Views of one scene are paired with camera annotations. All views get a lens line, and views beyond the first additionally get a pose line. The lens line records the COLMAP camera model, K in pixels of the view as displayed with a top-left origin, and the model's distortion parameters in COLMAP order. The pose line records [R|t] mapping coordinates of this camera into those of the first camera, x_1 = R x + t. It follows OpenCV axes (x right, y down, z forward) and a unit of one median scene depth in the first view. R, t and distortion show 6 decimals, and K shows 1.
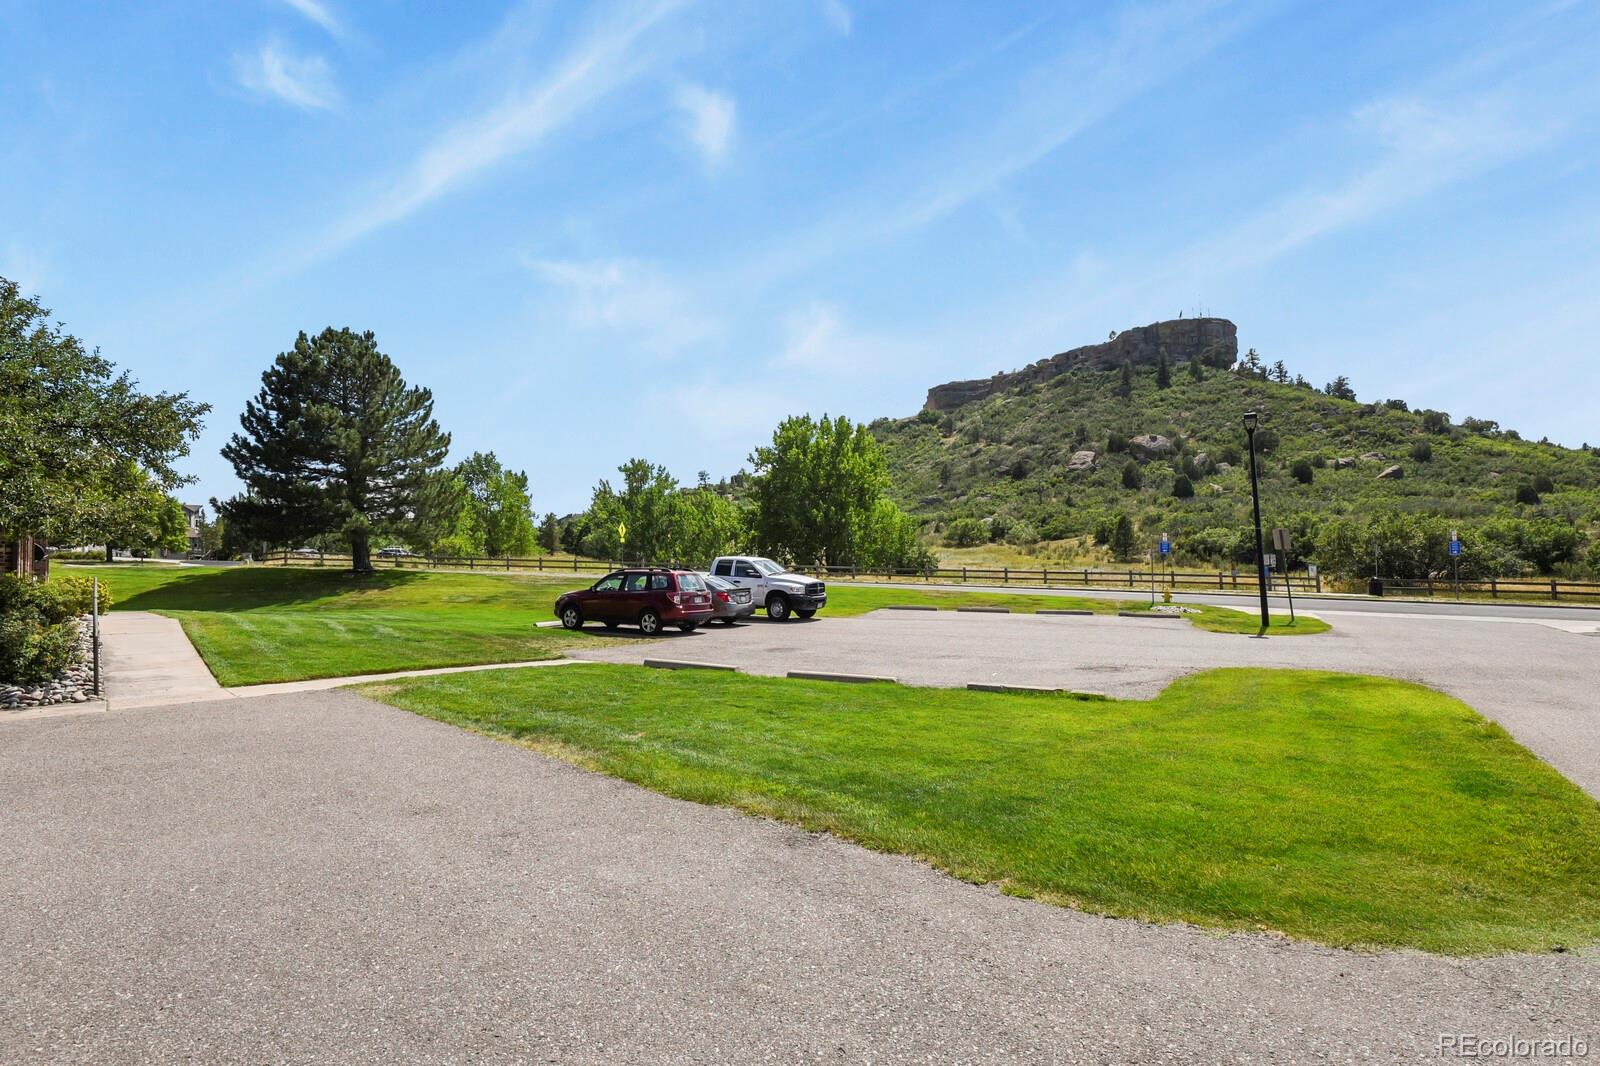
lens RADIAL K [[794.8, 0, 809.9], [0, 794.8, 534.9], [0, 0, 1]] dist [-0.000447, -0.006594]
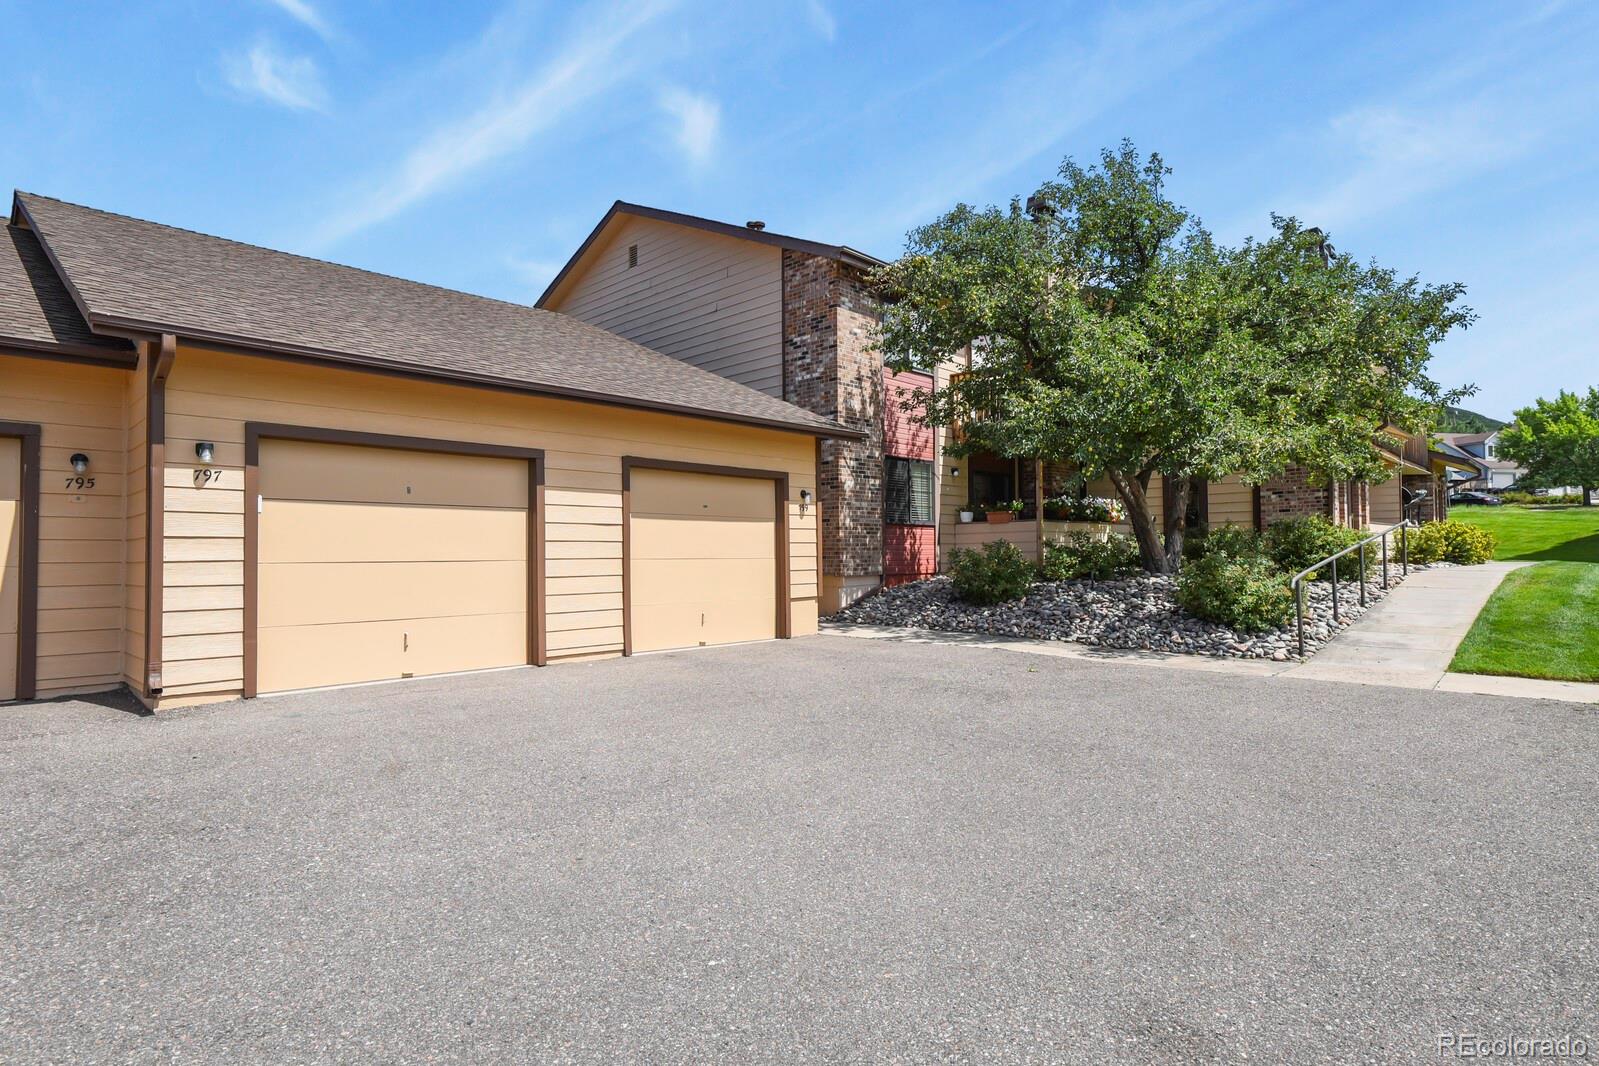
lens RADIAL K [[822.5, 0, 799.5], [0, 822.5, 533.0], [0, 0, 1]] dist [0.000330, 0.000056]
pose [[0.037357, 0.000140, -0.999302, -0.024795], [0.063415, 0.997984, 0.002510, 0.032194], [0.997288, -0.063465, 0.037273, 0.430054]]
